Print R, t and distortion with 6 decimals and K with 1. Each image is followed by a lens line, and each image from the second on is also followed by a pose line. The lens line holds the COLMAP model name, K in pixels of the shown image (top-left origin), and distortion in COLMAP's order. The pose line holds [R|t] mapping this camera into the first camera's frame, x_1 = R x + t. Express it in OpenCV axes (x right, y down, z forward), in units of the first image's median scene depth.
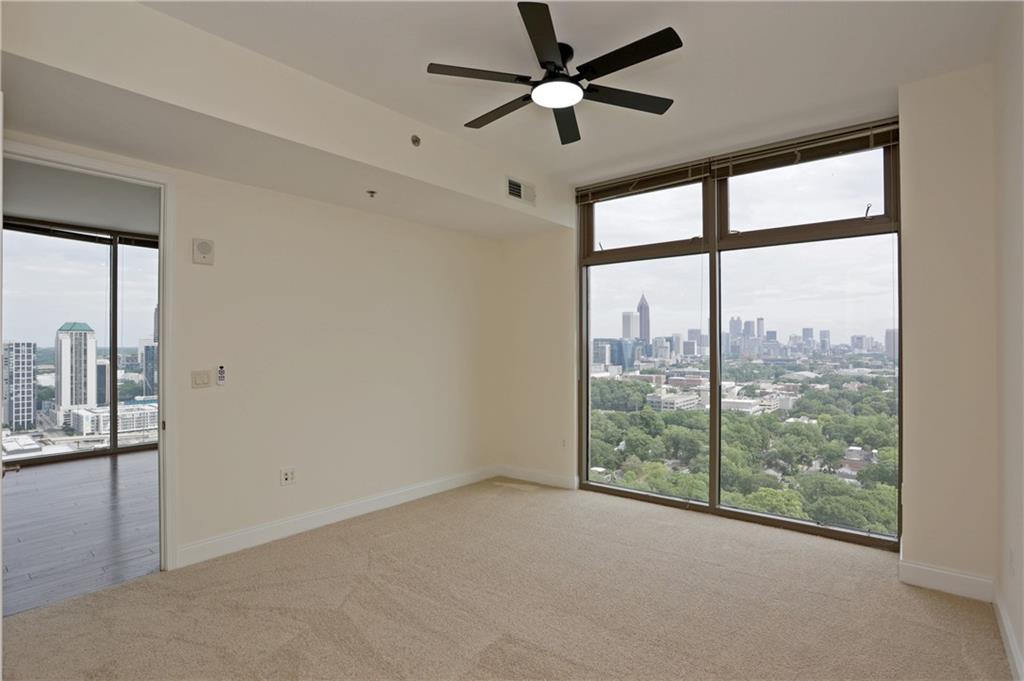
lens RADIAL K [[511.8, 0, 520.4], [0, 511.8, 338.9], [0, 0, 1]] dist [-0.064982, 0.024122]
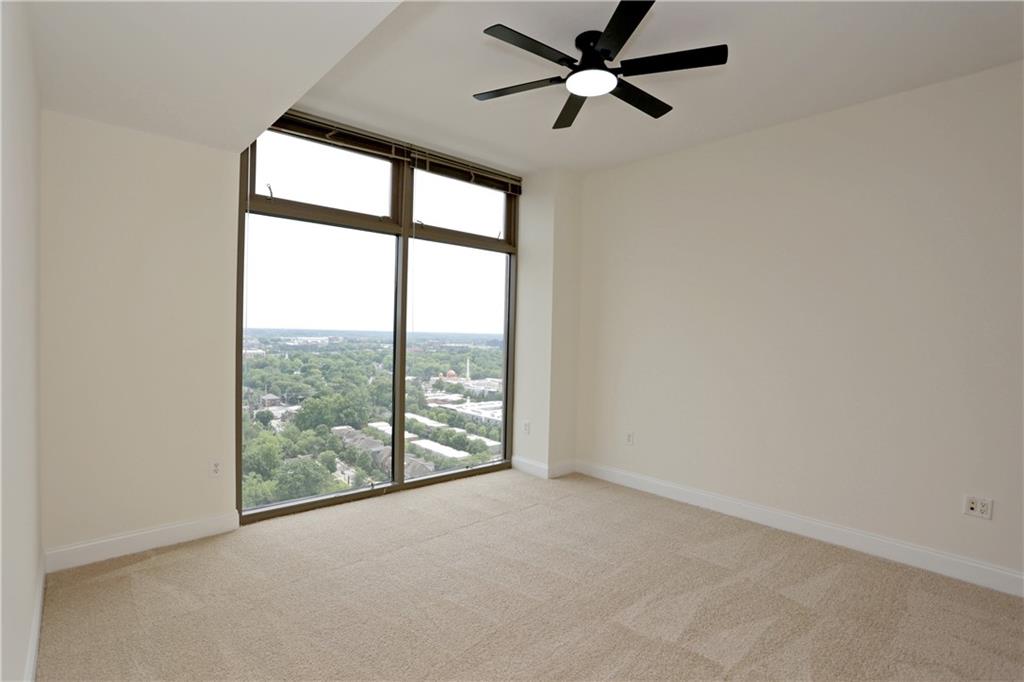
lens RADIAL K [[511.8, 0, 515.4], [0, 511.8, 342.2], [0, 0, 1]] dist [-0.064982, 0.024122]
pose [[0.138375, -0.014108, 0.990279, -0.601734], [-0.035691, 0.999178, 0.019222, 0.013669], [-0.989737, -0.038004, 0.137757, 0.619440]]
